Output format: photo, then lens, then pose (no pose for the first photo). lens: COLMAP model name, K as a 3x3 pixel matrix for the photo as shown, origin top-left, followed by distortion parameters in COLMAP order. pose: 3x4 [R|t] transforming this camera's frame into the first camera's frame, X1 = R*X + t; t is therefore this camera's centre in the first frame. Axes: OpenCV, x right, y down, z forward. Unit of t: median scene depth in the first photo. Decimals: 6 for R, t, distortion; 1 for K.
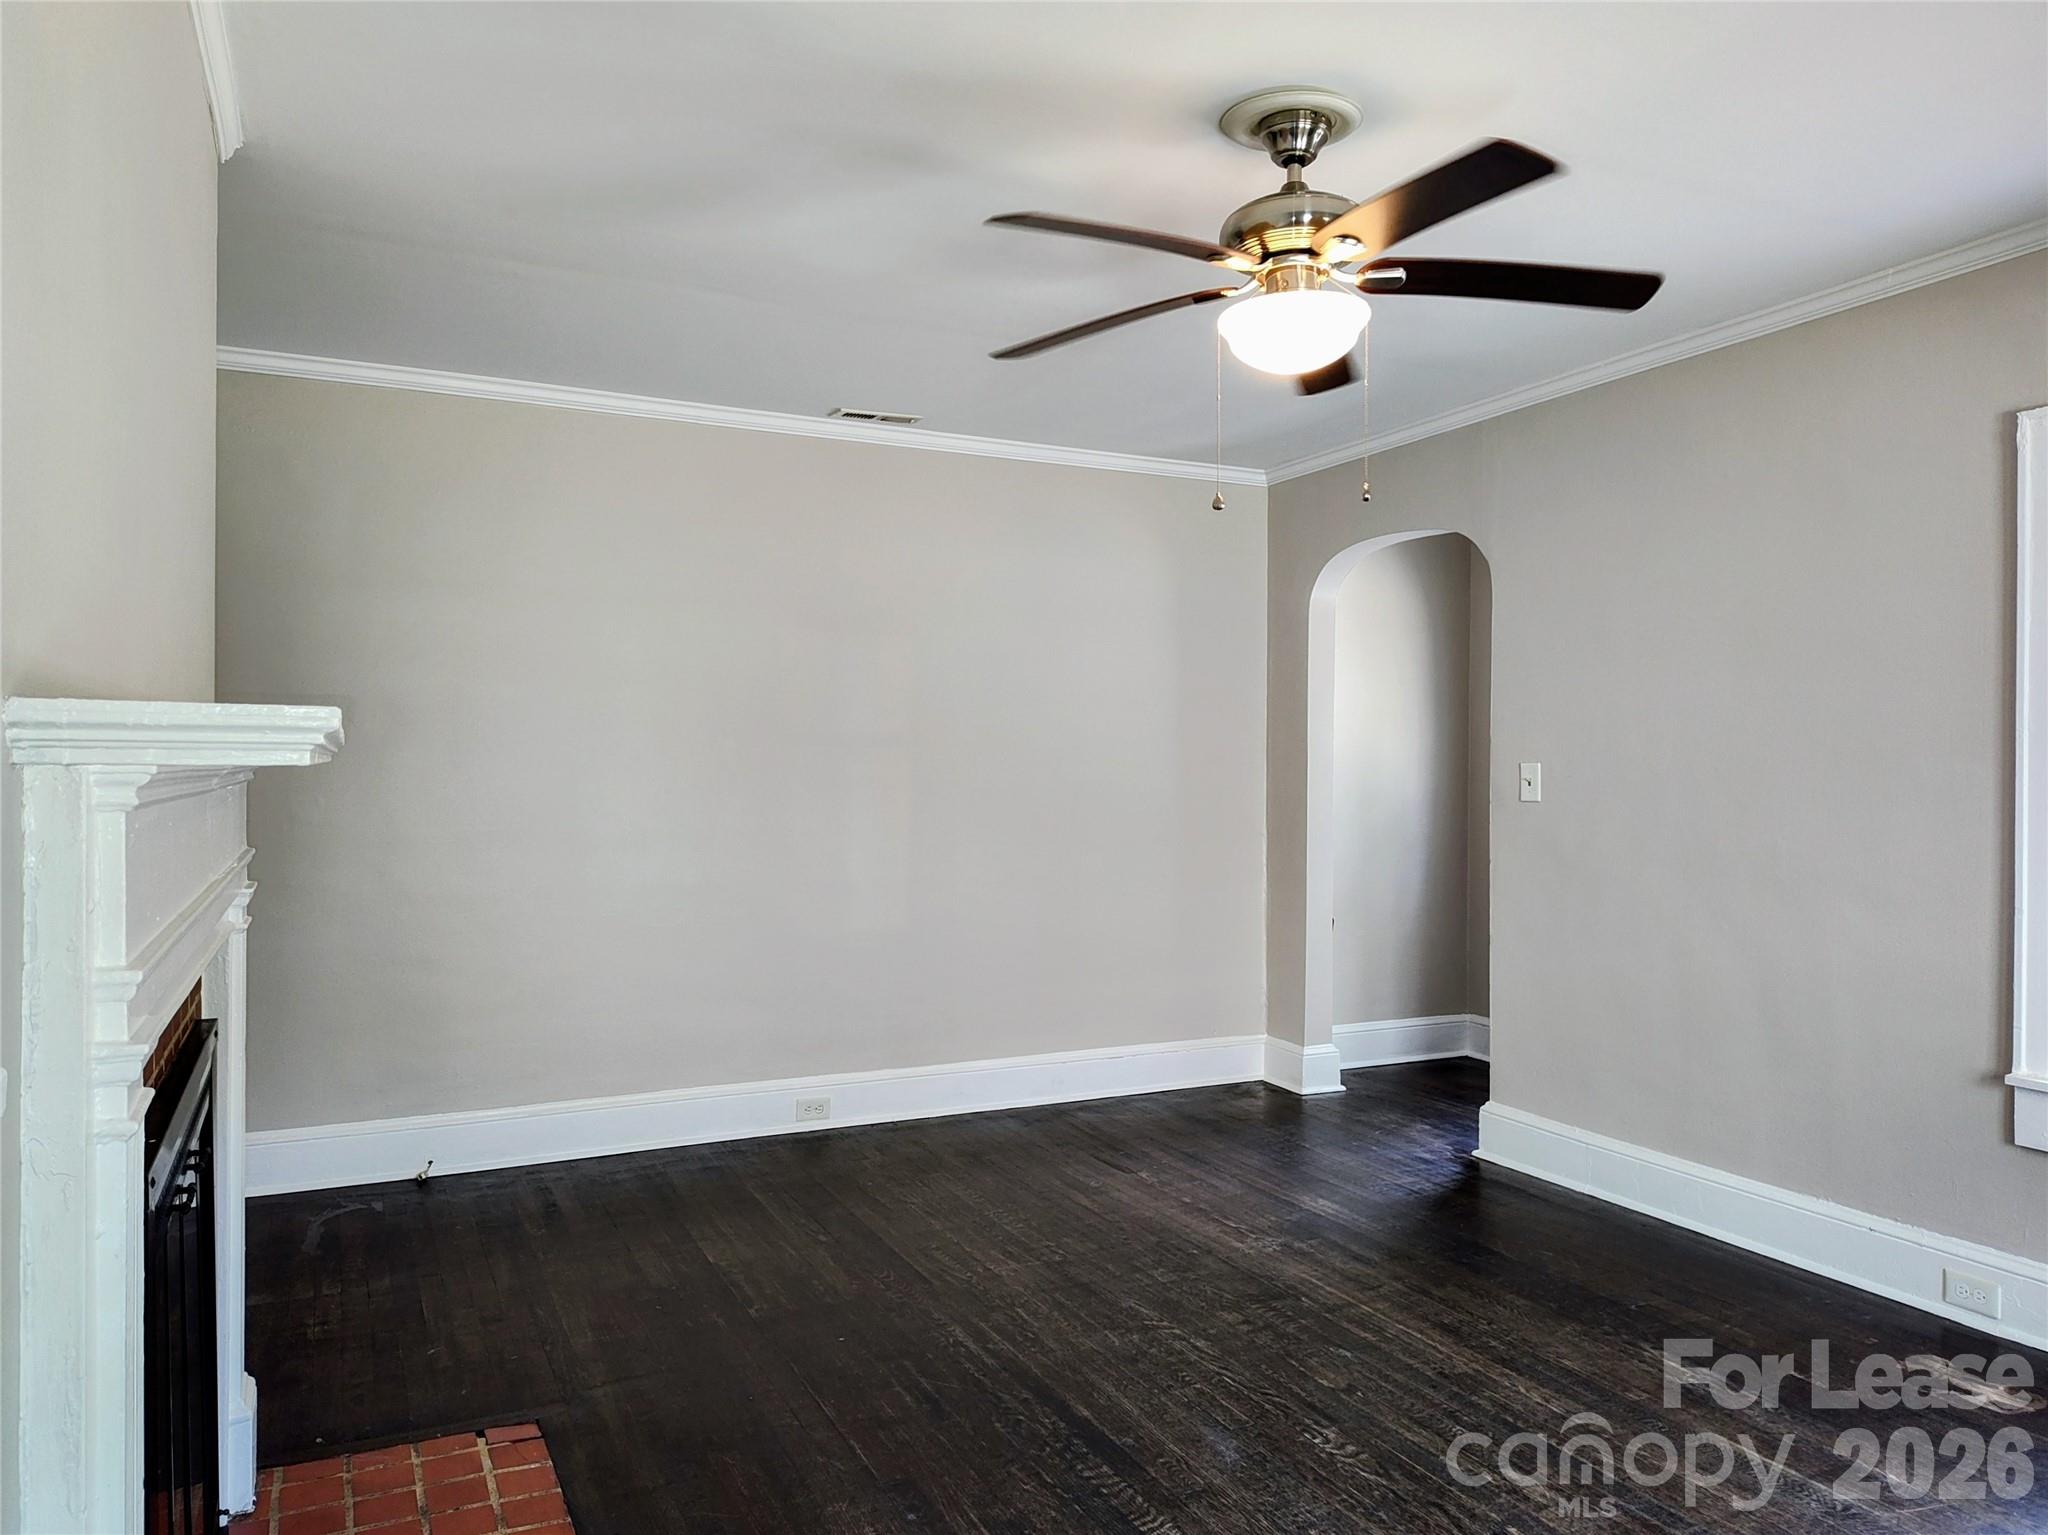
lens RADIAL K [[1422.1, 0, 1024.0], [0, 1422.1, 767.5], [0, 0, 1]] dist [0.067652, -0.072434]
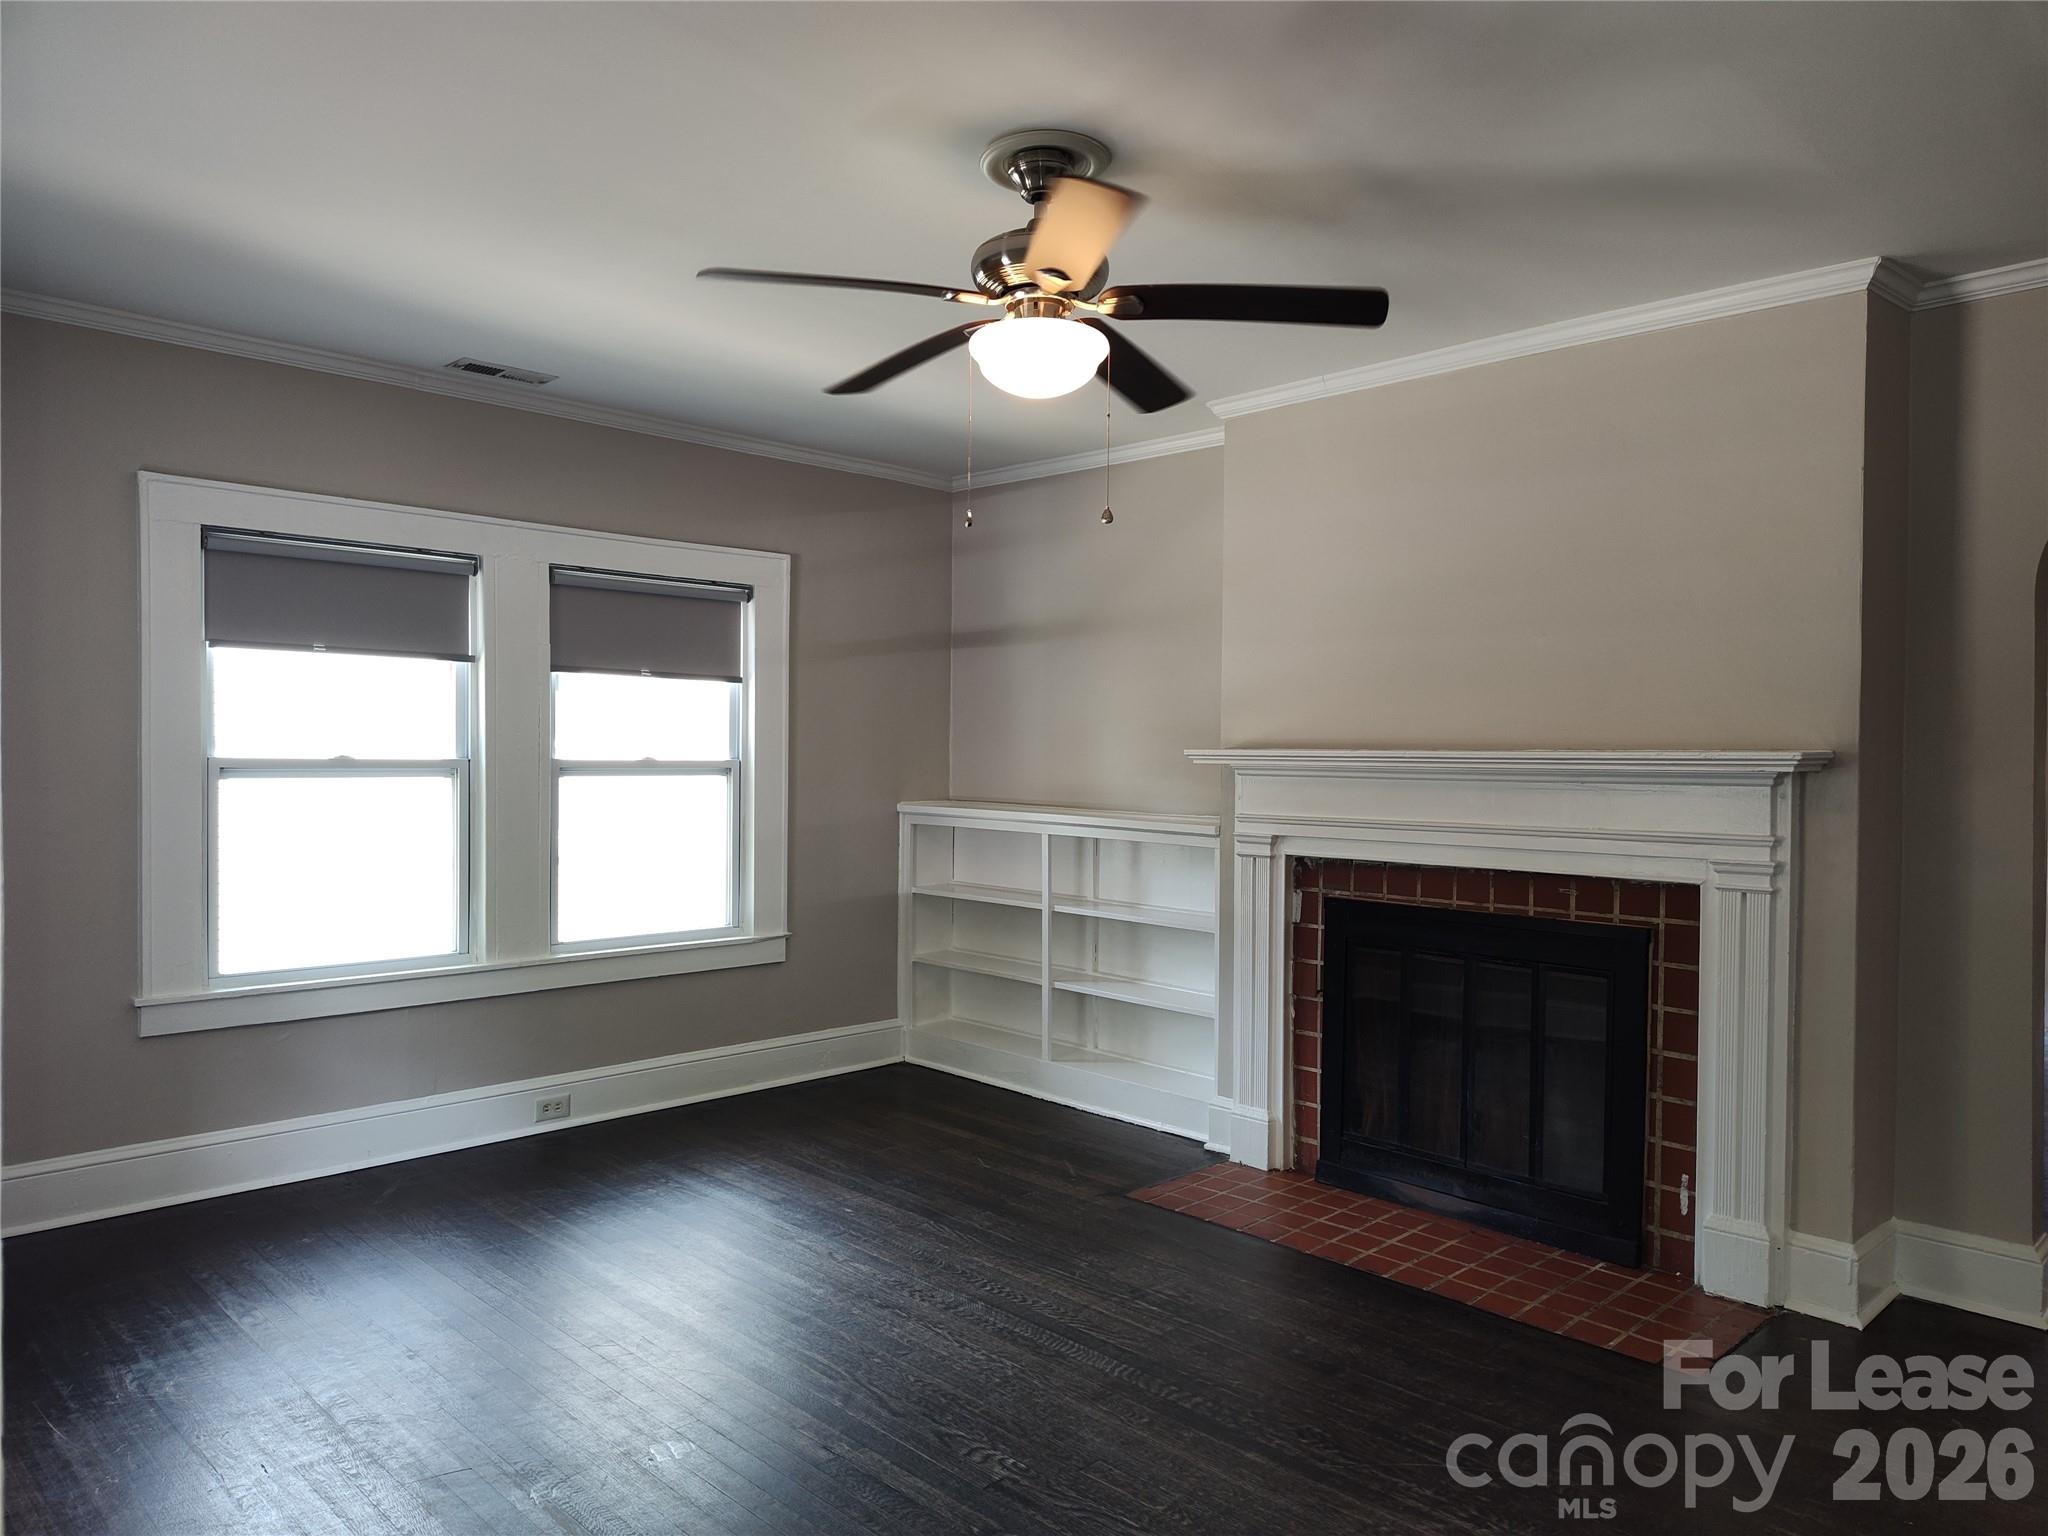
lens RADIAL K [[1383.9, 0, 1024.0], [0, 1383.9, 768.0], [0, 0, 1]] dist [0.058671, -0.065477]
pose [[-0.948541, -0.008152, -0.316550, 0.423187], [-0.013478, 0.999802, 0.014638, -0.012610], [0.316368, 0.018151, -0.948463, 1.606461]]
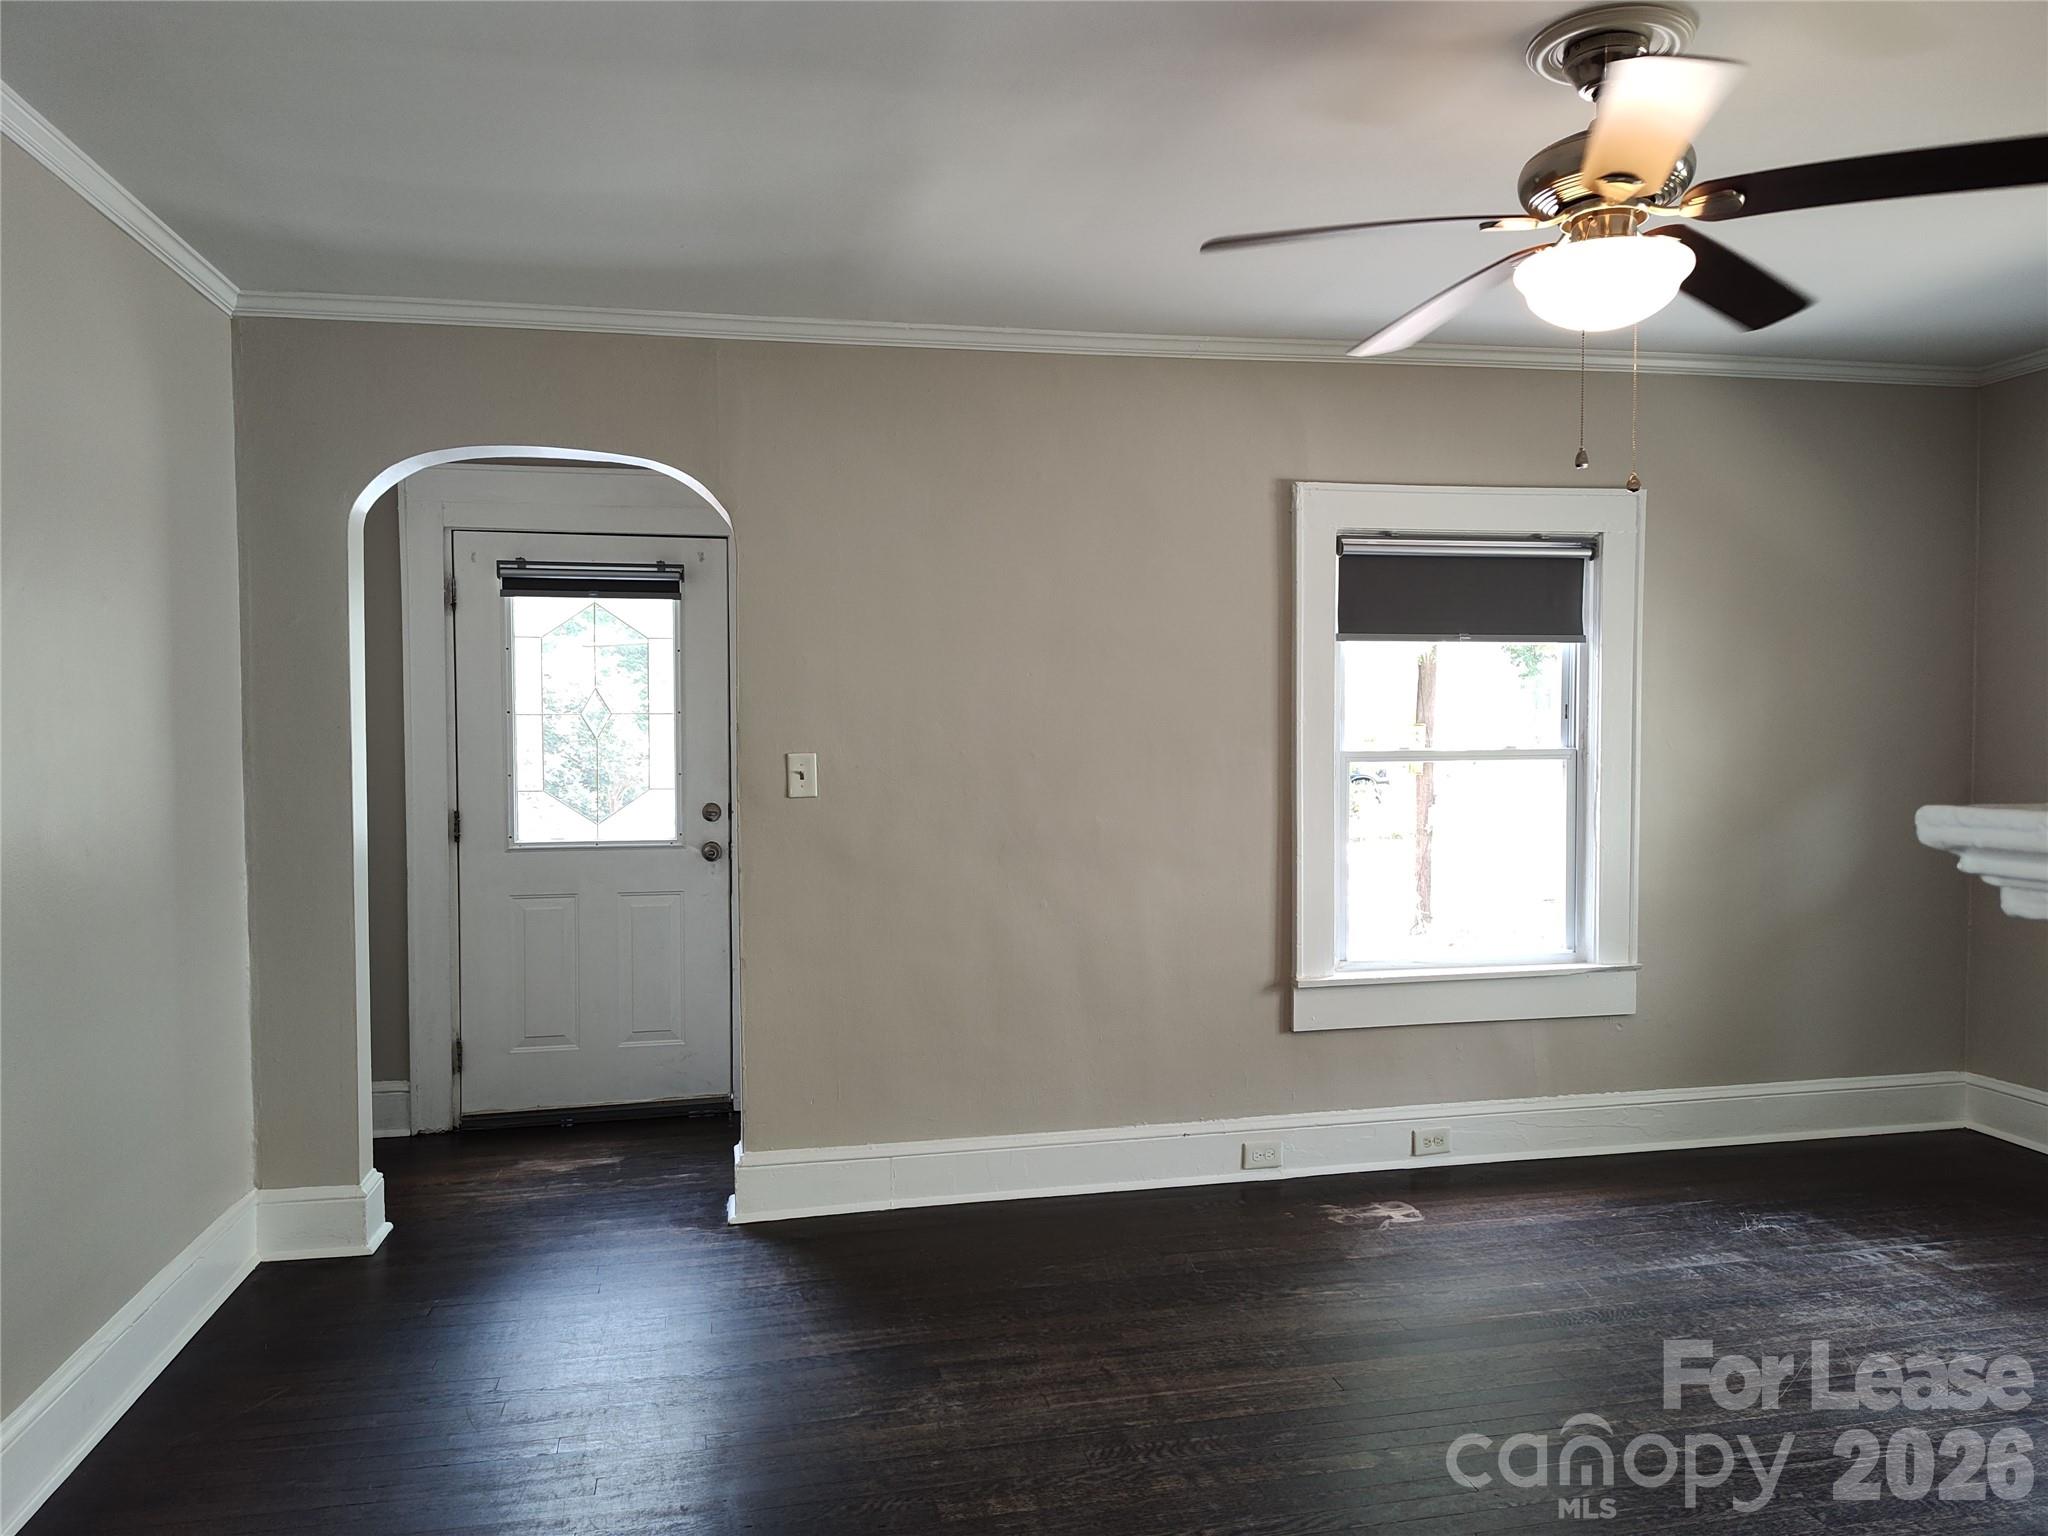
lens RADIAL K [[1383.9, 0, 1024.0], [0, 1383.9, 768.0], [0, 0, 1]] dist [0.058671, -0.065477]
pose [[0.244059, -0.035886, 0.969096, -0.611712], [0.012306, 0.999349, 0.033907, -0.029684], [-0.969682, 0.003650, 0.244342, 0.922931]]
